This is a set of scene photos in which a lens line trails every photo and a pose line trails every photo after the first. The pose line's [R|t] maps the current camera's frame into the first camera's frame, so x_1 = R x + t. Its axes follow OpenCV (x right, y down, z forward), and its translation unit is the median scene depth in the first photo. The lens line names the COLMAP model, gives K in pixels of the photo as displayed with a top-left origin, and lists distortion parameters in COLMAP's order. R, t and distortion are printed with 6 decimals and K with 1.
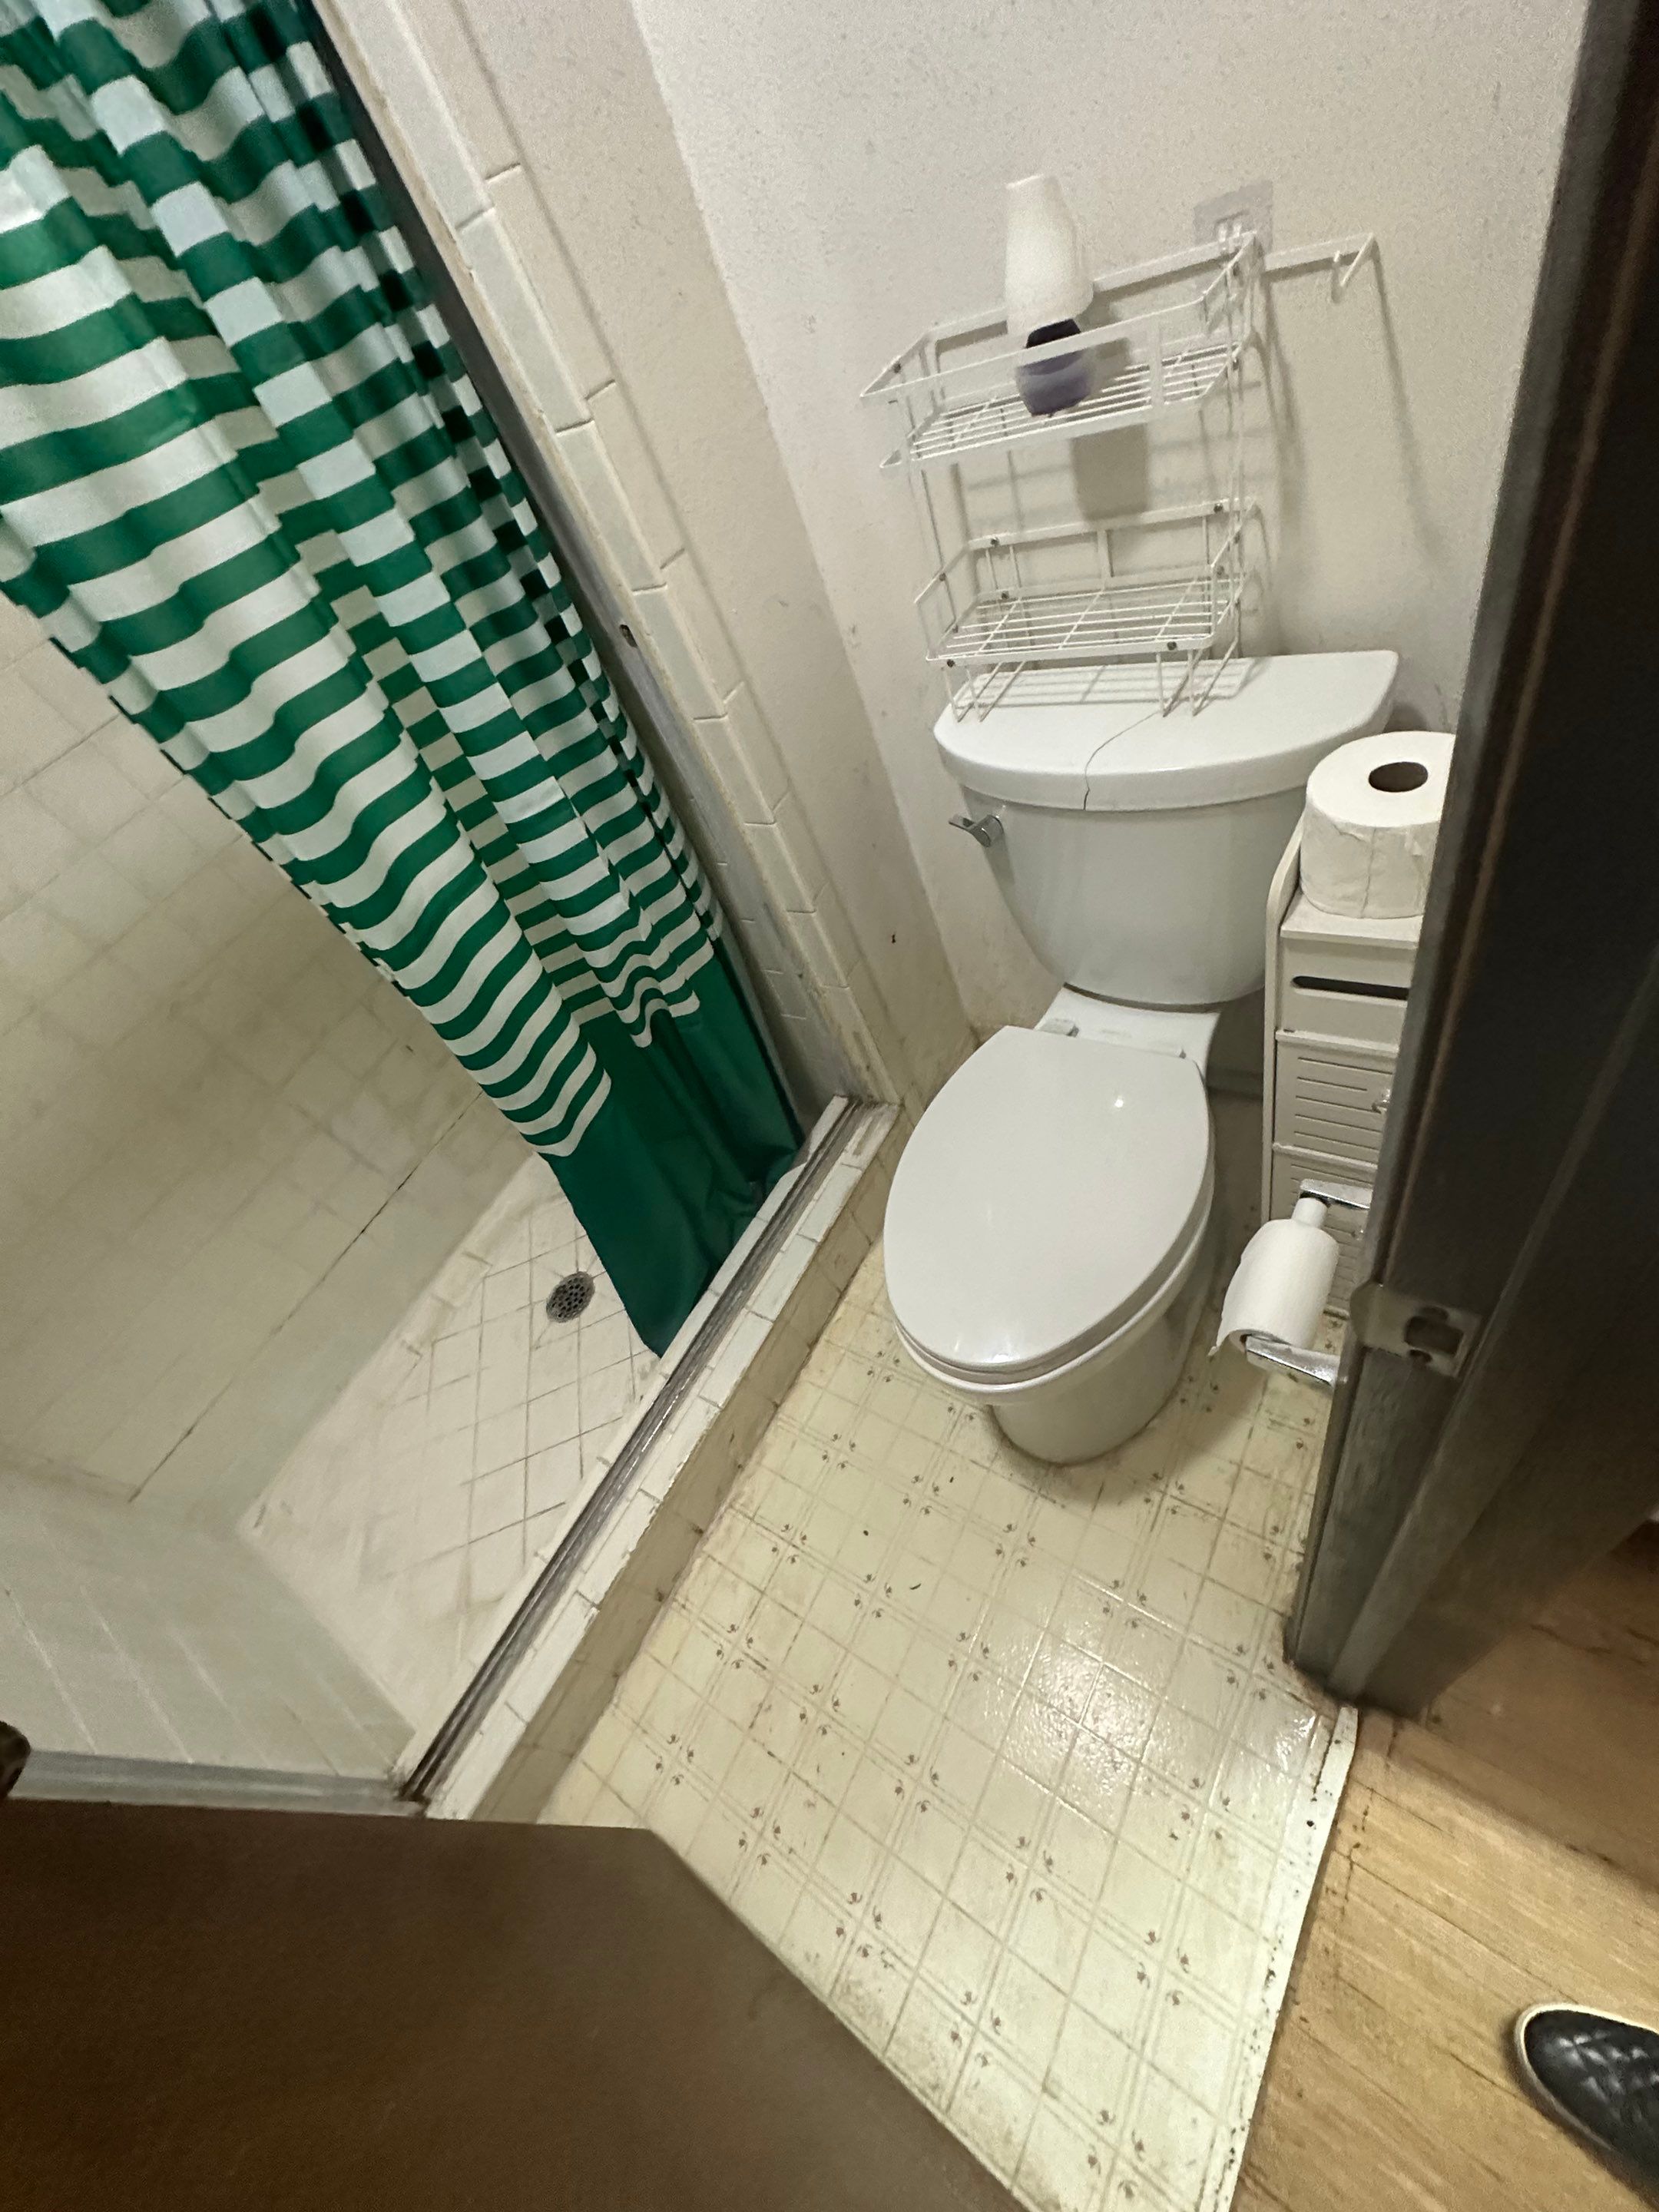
lens RADIAL K [[882.3, 0, 837.3], [0, 882.3, 1106.3], [0, 0, 1]] dist [-0.002157, 0.000462]
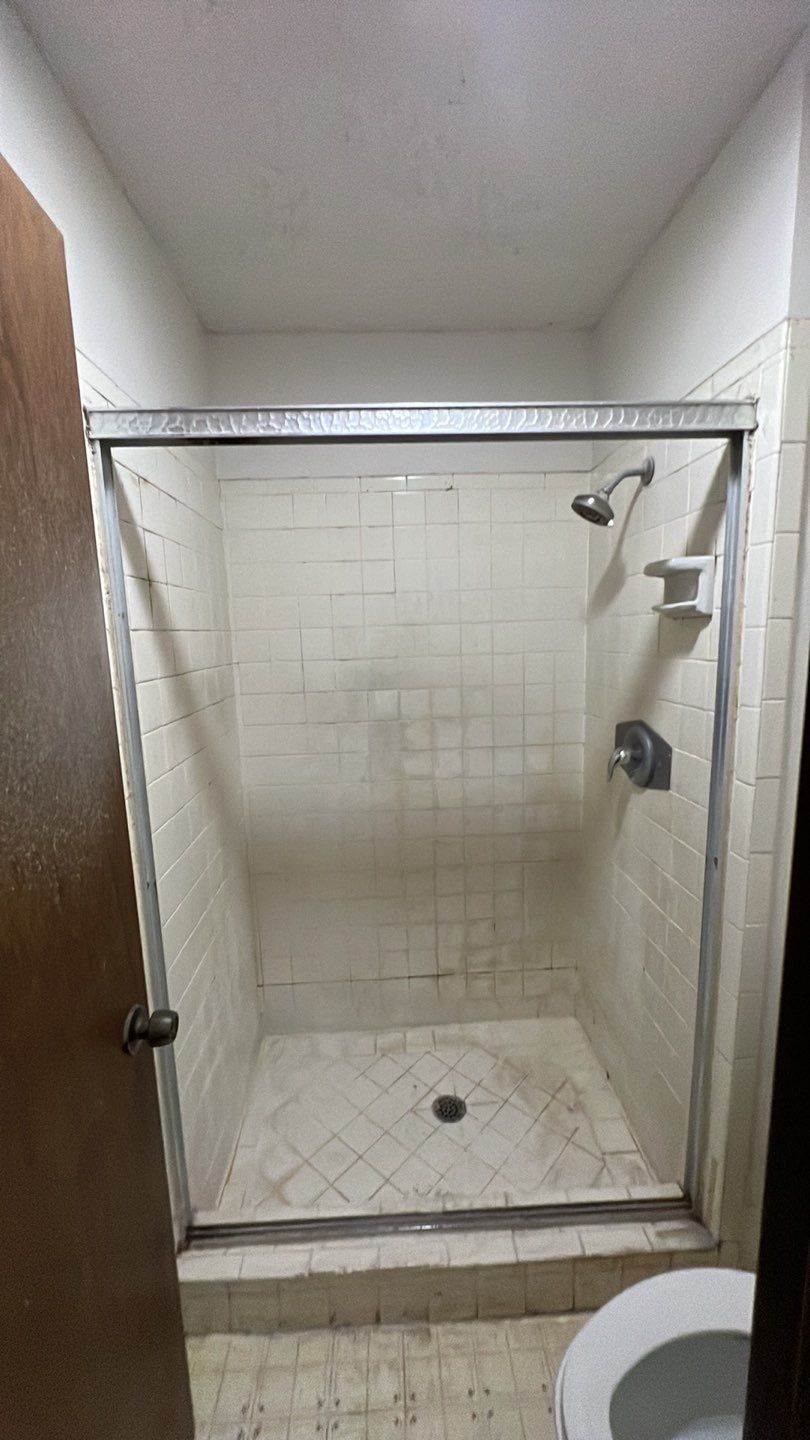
lens RADIAL K [[548.1, 0, 405.6], [0, 548.1, 721.3], [0, 0, 1]] dist [-0.002166, 0.000984]
pose [[0.533880, 0.439748, -0.722214, 0.095324], [-0.734717, 0.664021, -0.138808, -0.081434], [0.418525, 0.604730, 0.677598, -0.196802]]
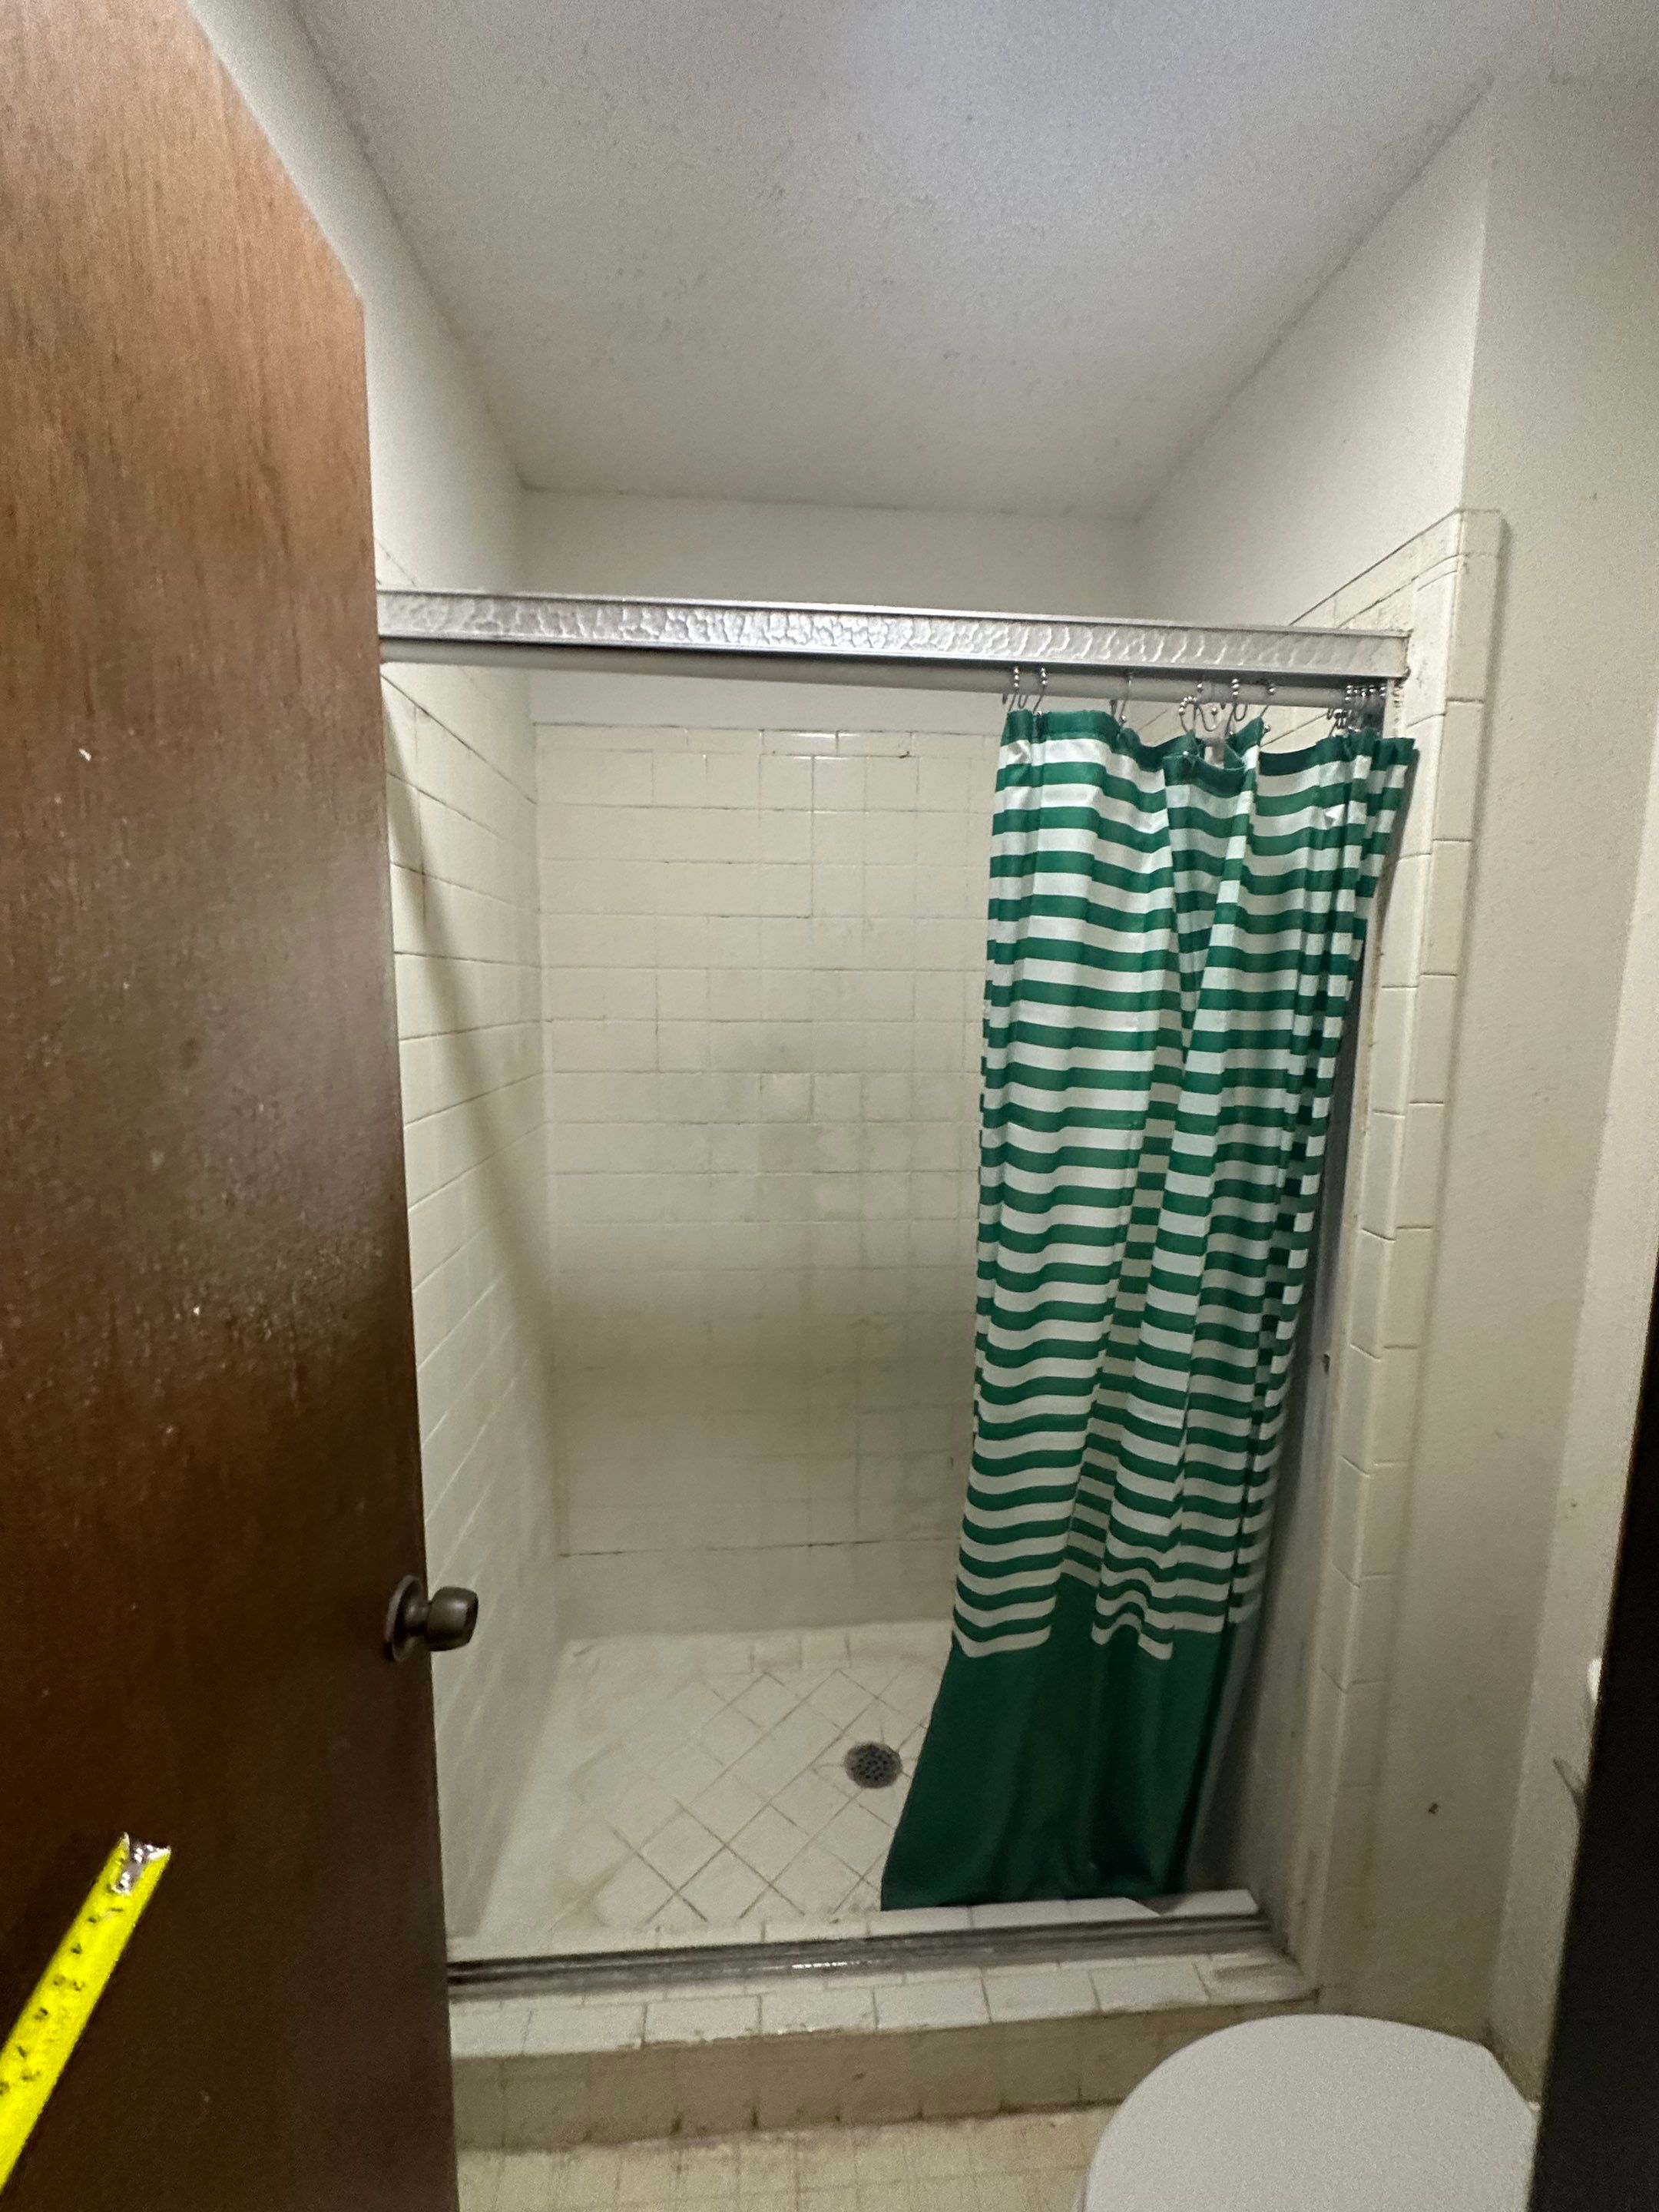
lens RADIAL K [[882.3, 0, 829.9], [0, 882.3, 1109.0], [0, 0, 1]] dist [-0.002157, 0.000462]
pose [[0.545549, 0.437424, -0.714869, 0.073148], [-0.751311, 0.633226, -0.185893, -0.037746], [0.371359, 0.638503, 0.674097, -0.195736]]
